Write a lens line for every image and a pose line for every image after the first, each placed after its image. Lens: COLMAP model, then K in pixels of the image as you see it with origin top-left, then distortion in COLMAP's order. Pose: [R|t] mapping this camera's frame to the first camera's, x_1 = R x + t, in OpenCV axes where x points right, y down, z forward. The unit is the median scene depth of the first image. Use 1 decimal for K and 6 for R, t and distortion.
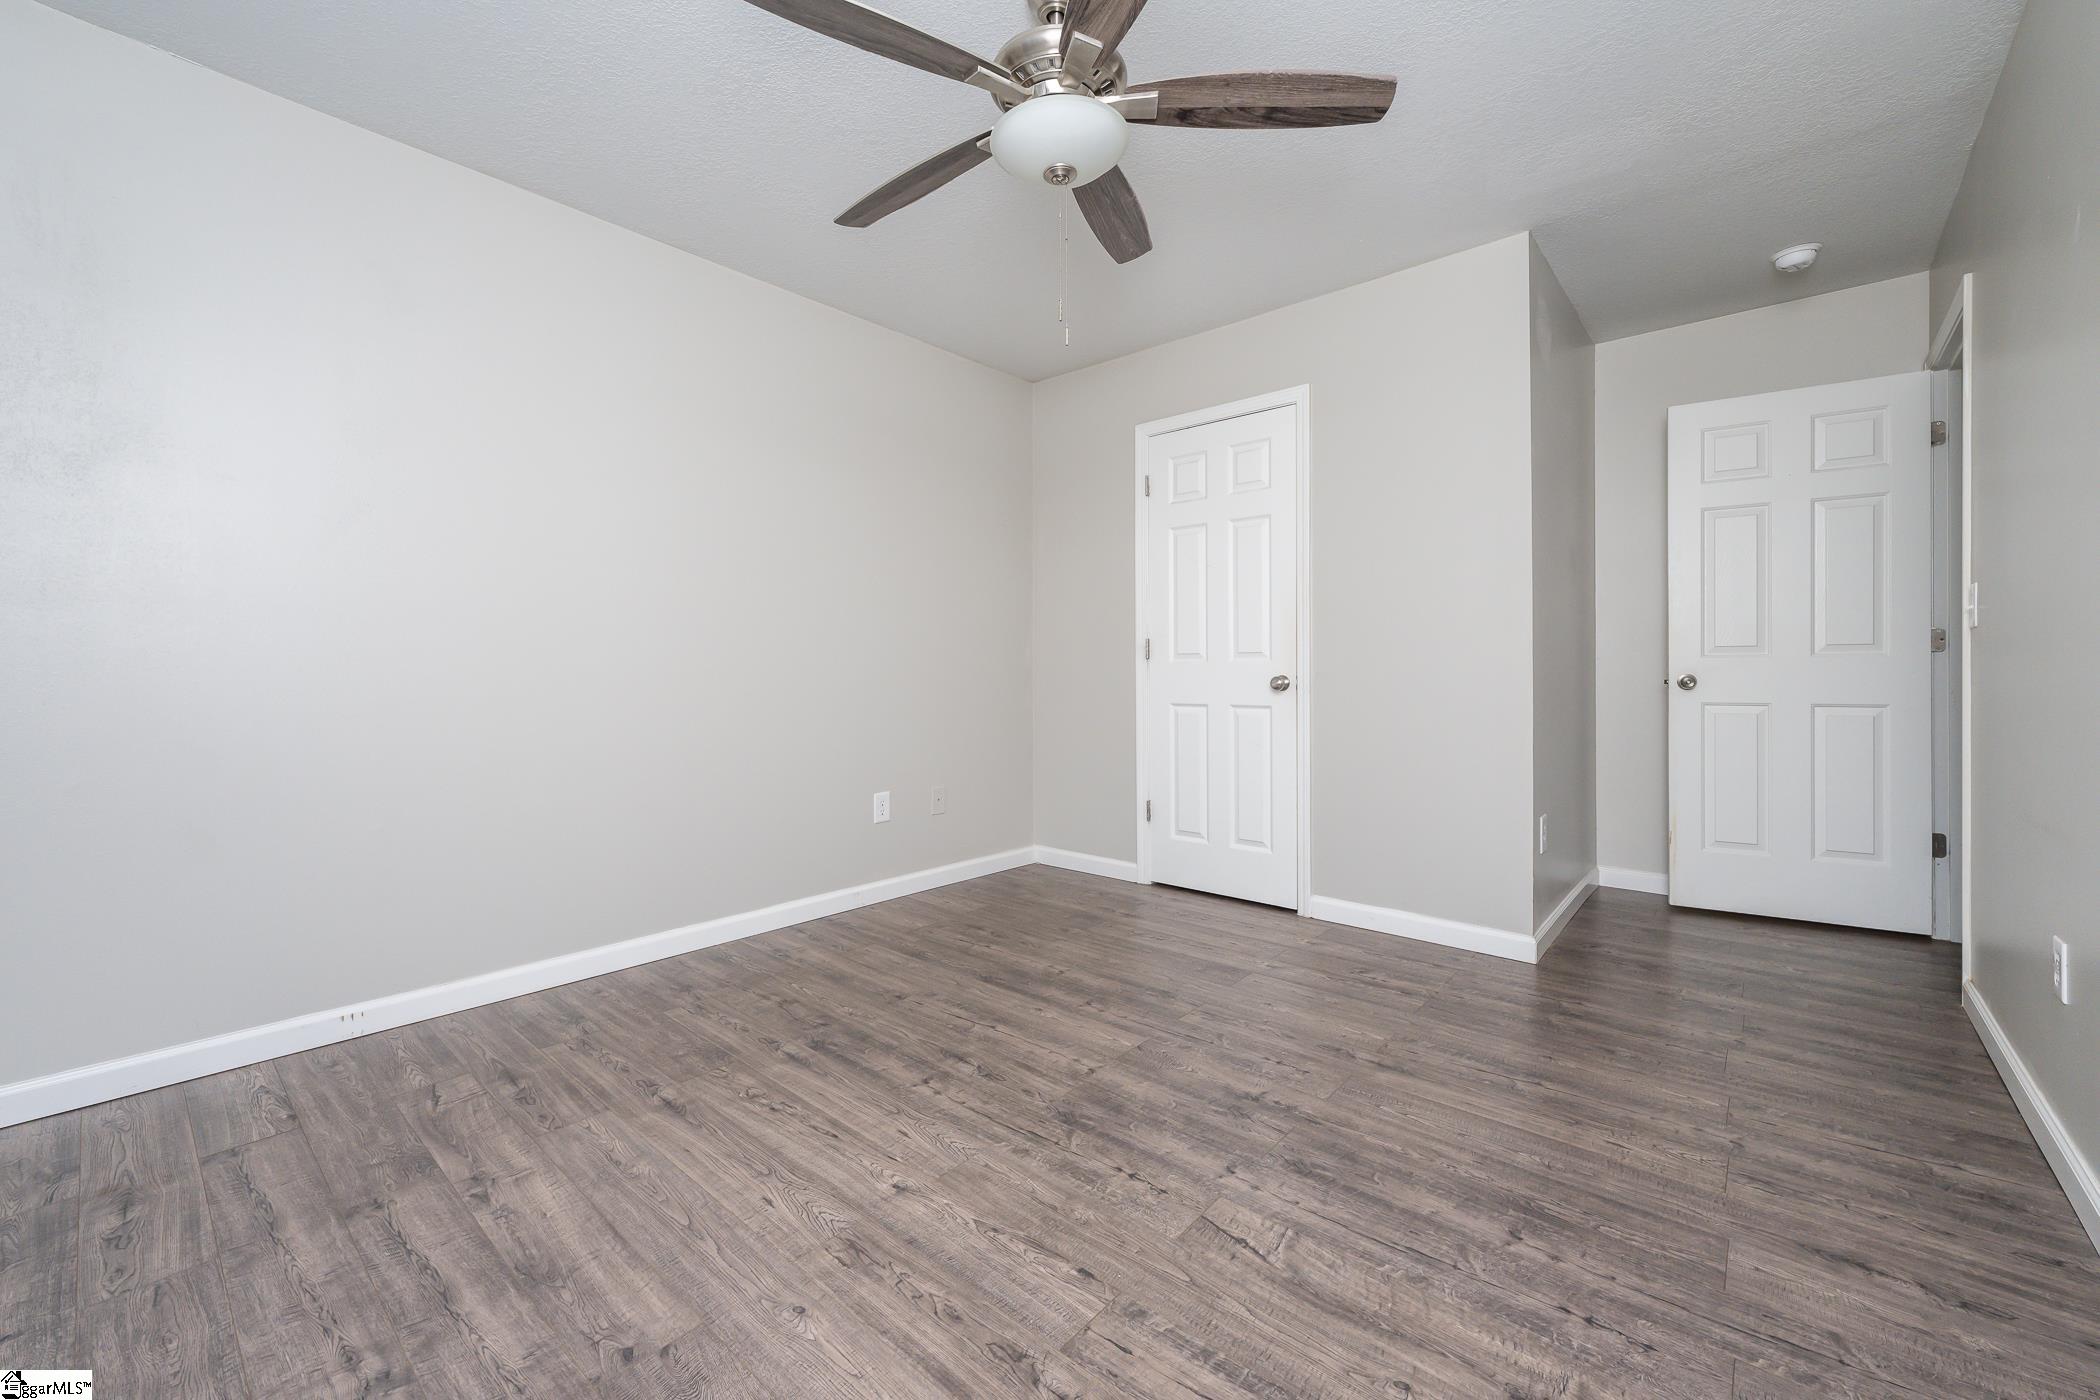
lens RADIAL K [[836.1, 0, 1041.0], [0, 836.1, 683.9], [0, 0, 1]] dist [0.006577, -0.000329]
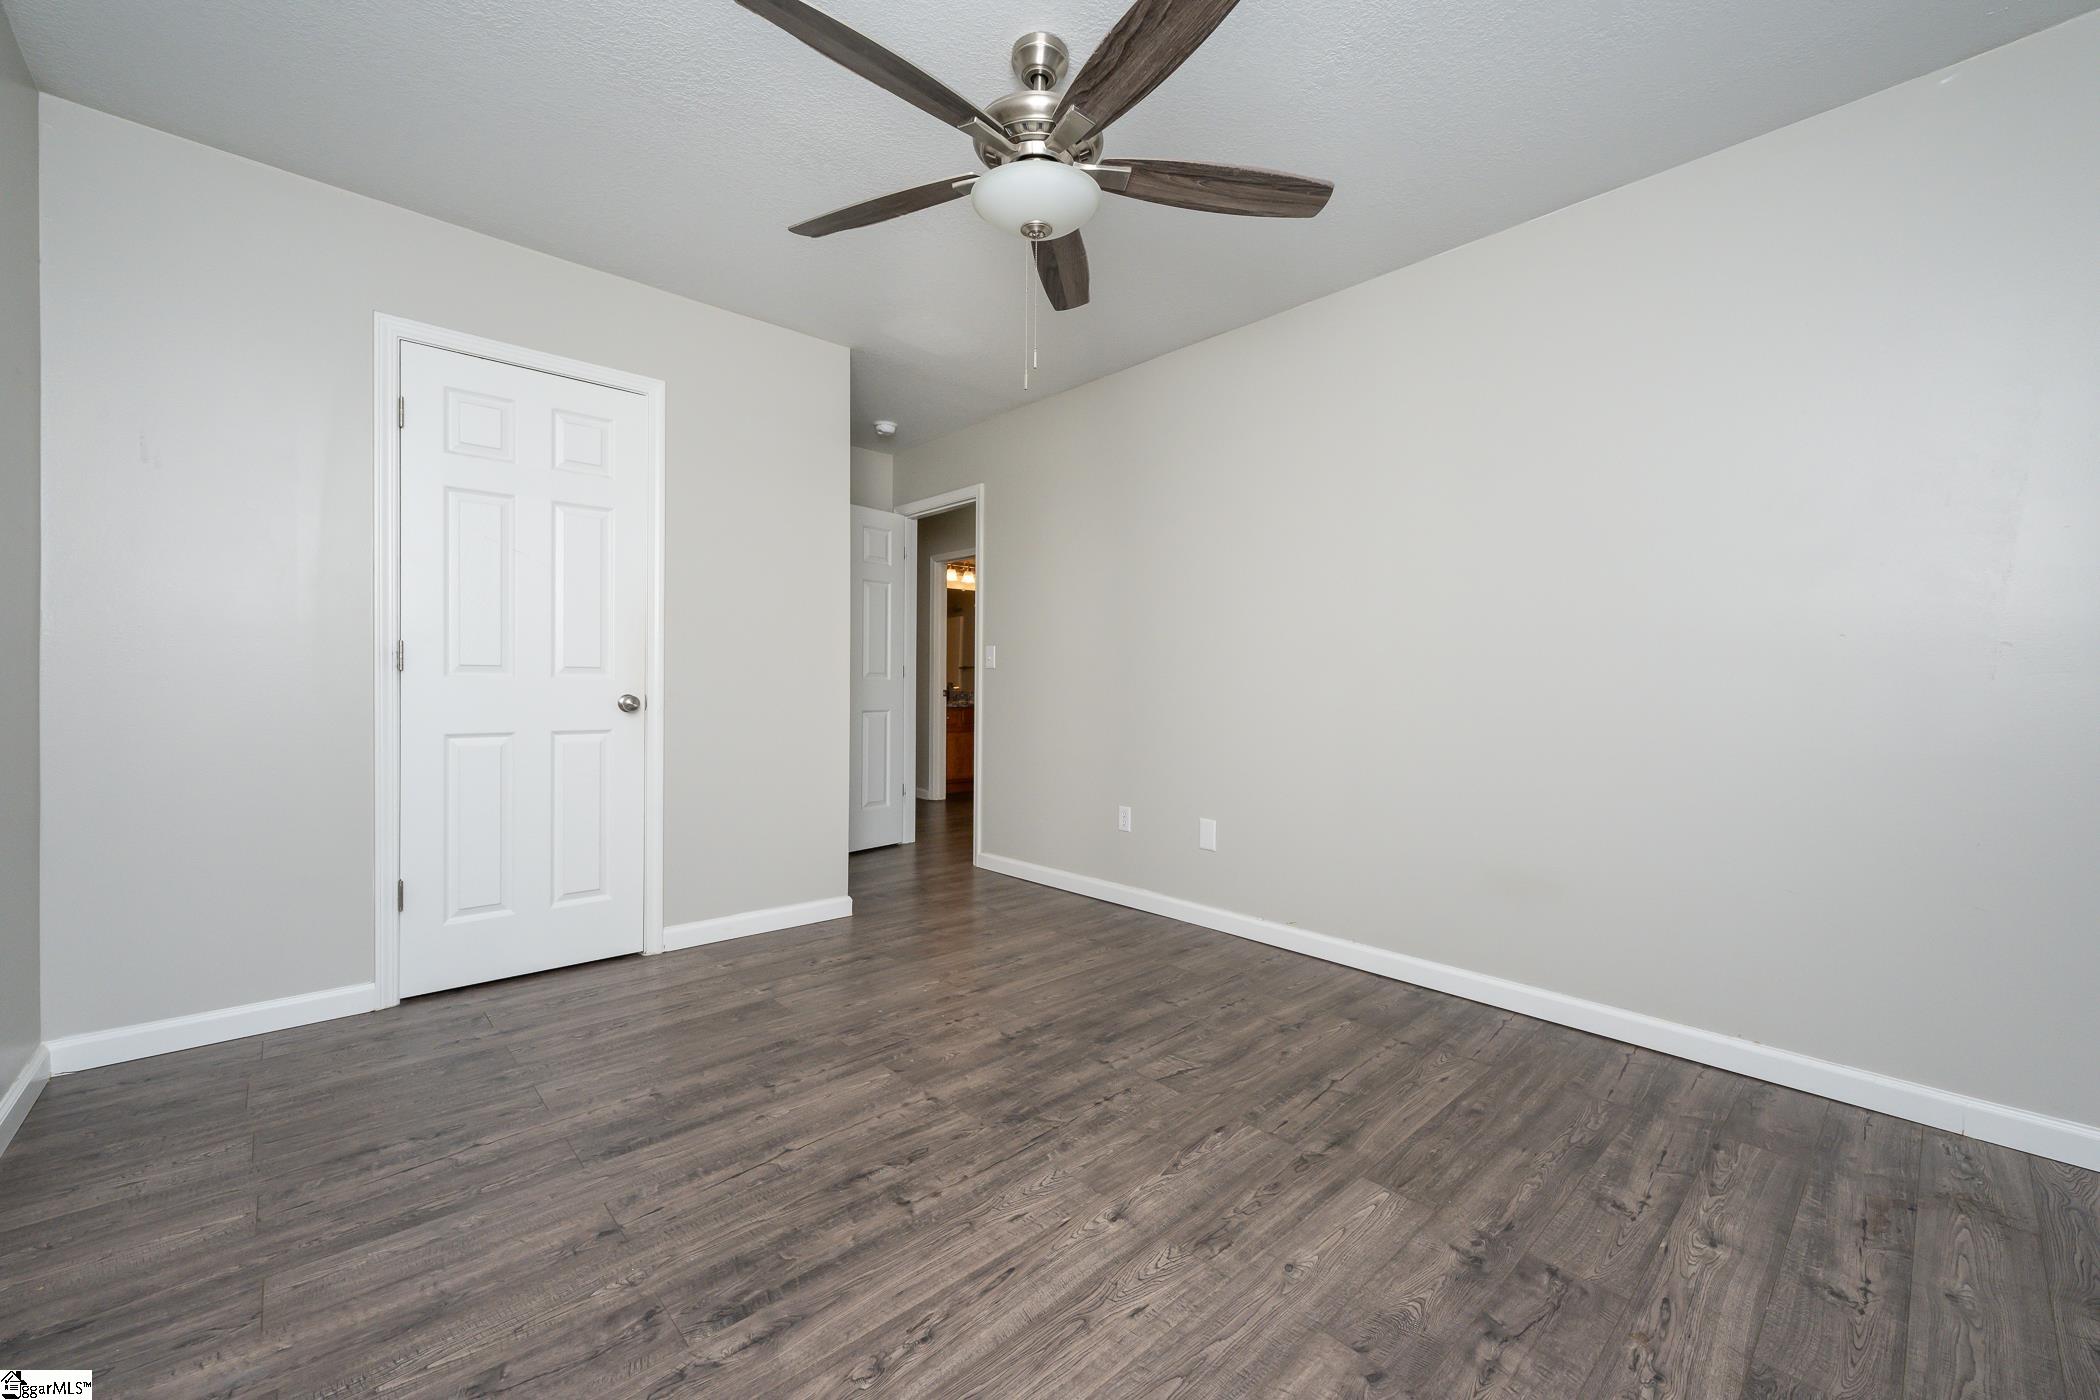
lens RADIAL K [[836.1, 0, 1048.4], [0, 836.1, 704.2], [0, 0, 1]] dist [0.006577, -0.000329]
pose [[0.103439, -0.018797, 0.994458, -0.973342], [0.005737, 0.999816, 0.018301, -0.024086], [-0.994619, 0.003812, 0.103528, 0.818211]]
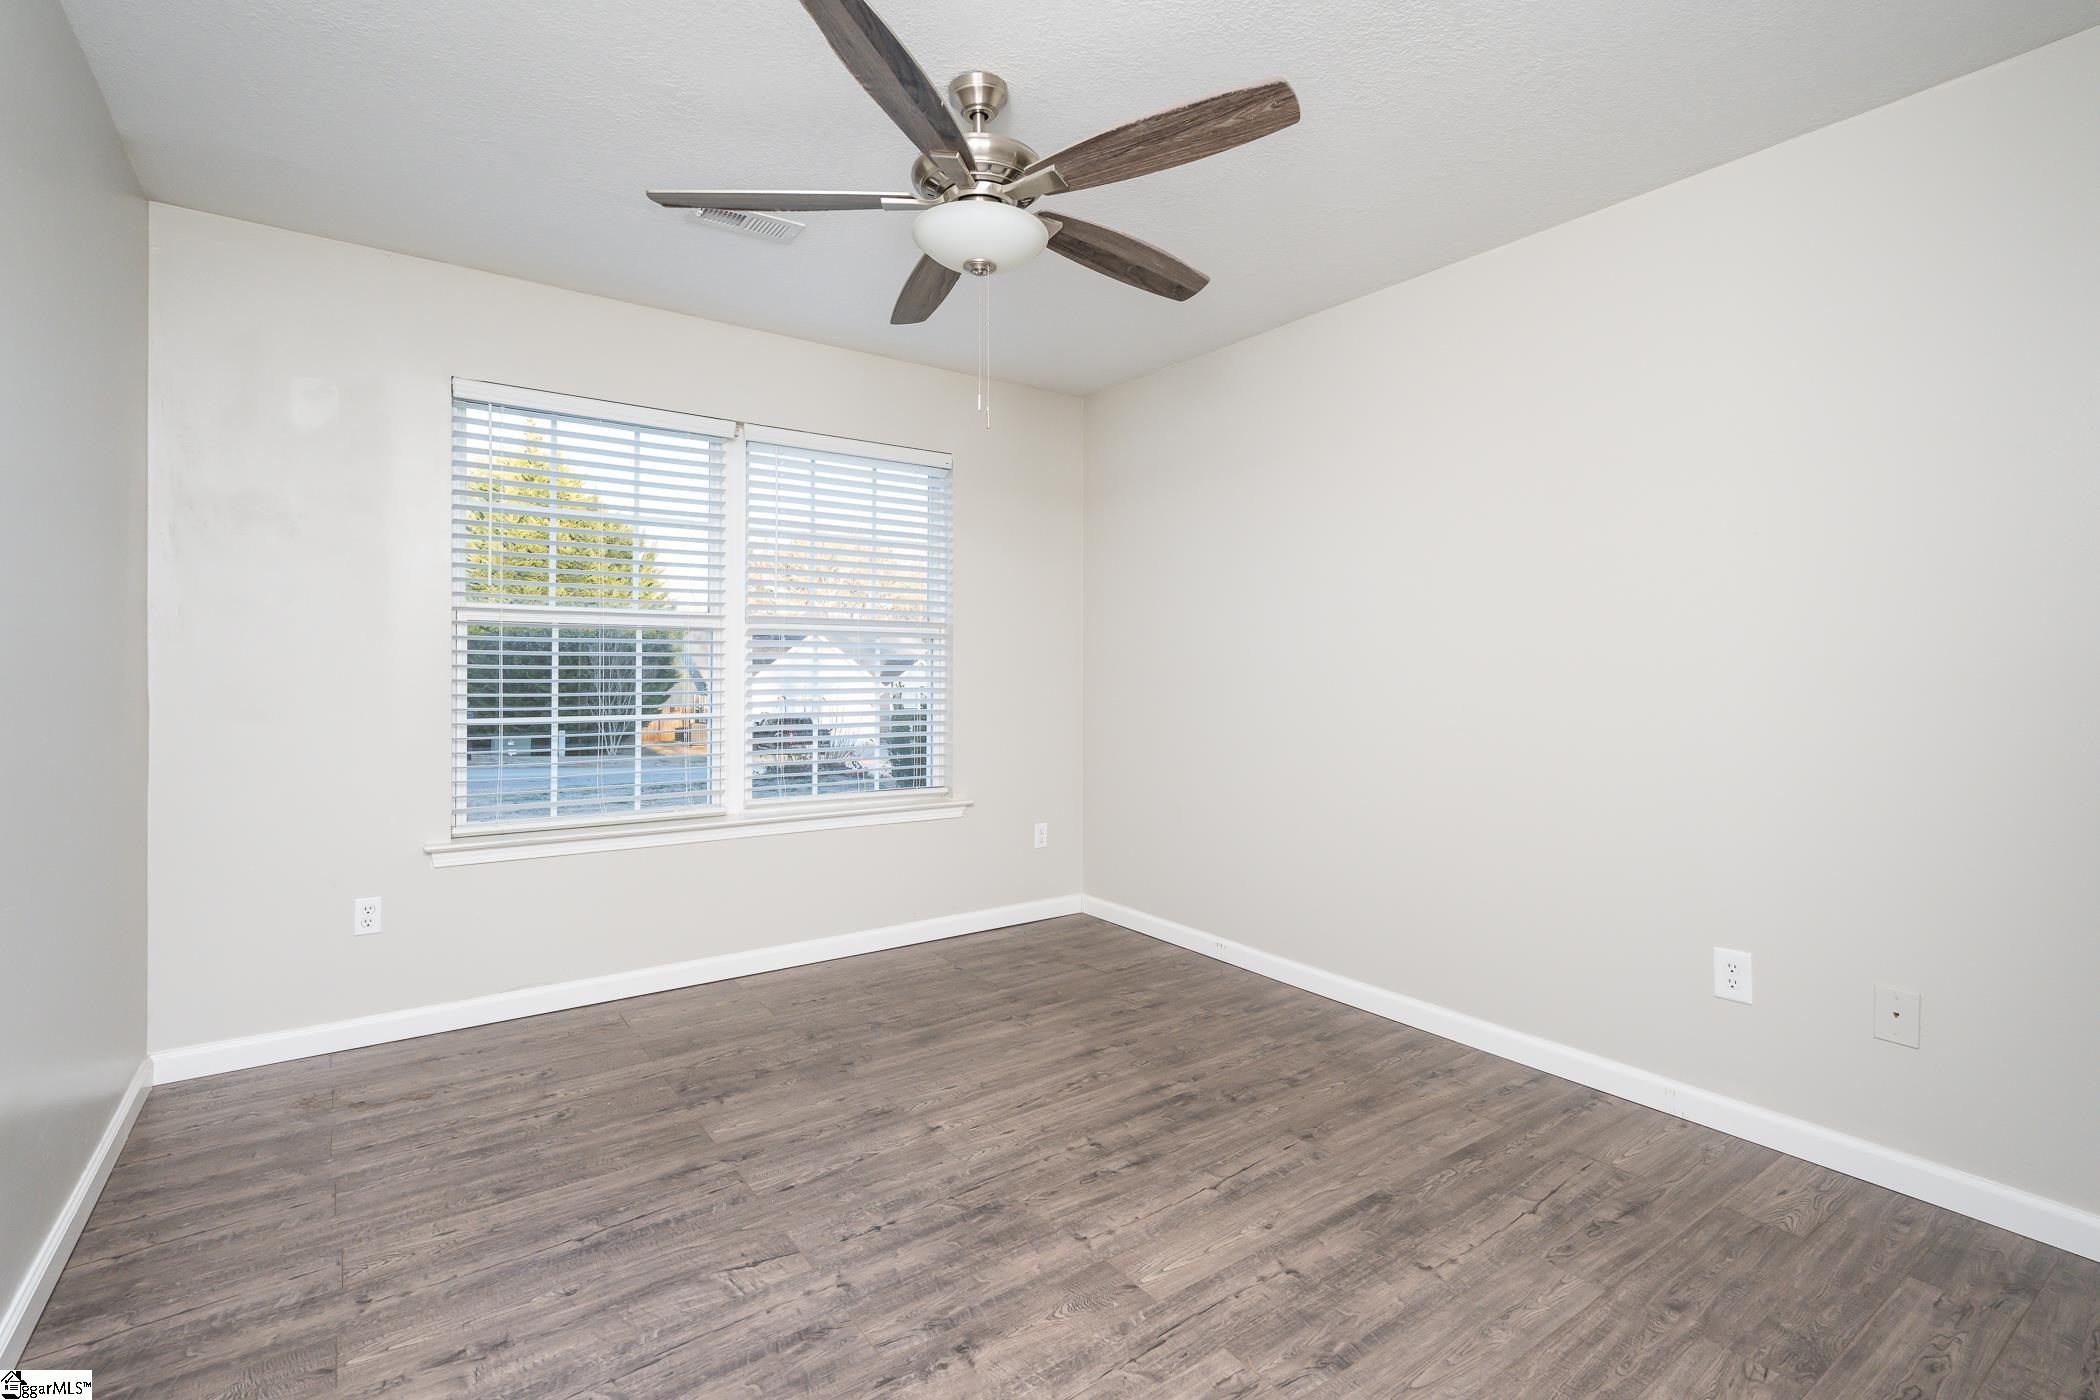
lens RADIAL K [[979.0, 0, 1057.3], [0, 979.0, 679.8], [0, 0, 1]] dist [0.007865, 0.000939]
pose [[-0.215442, 0.016403, -0.976379, 1.093204], [-0.016978, 0.999645, 0.020540, -0.124422], [0.976369, 0.021002, -0.215087, 1.268330]]
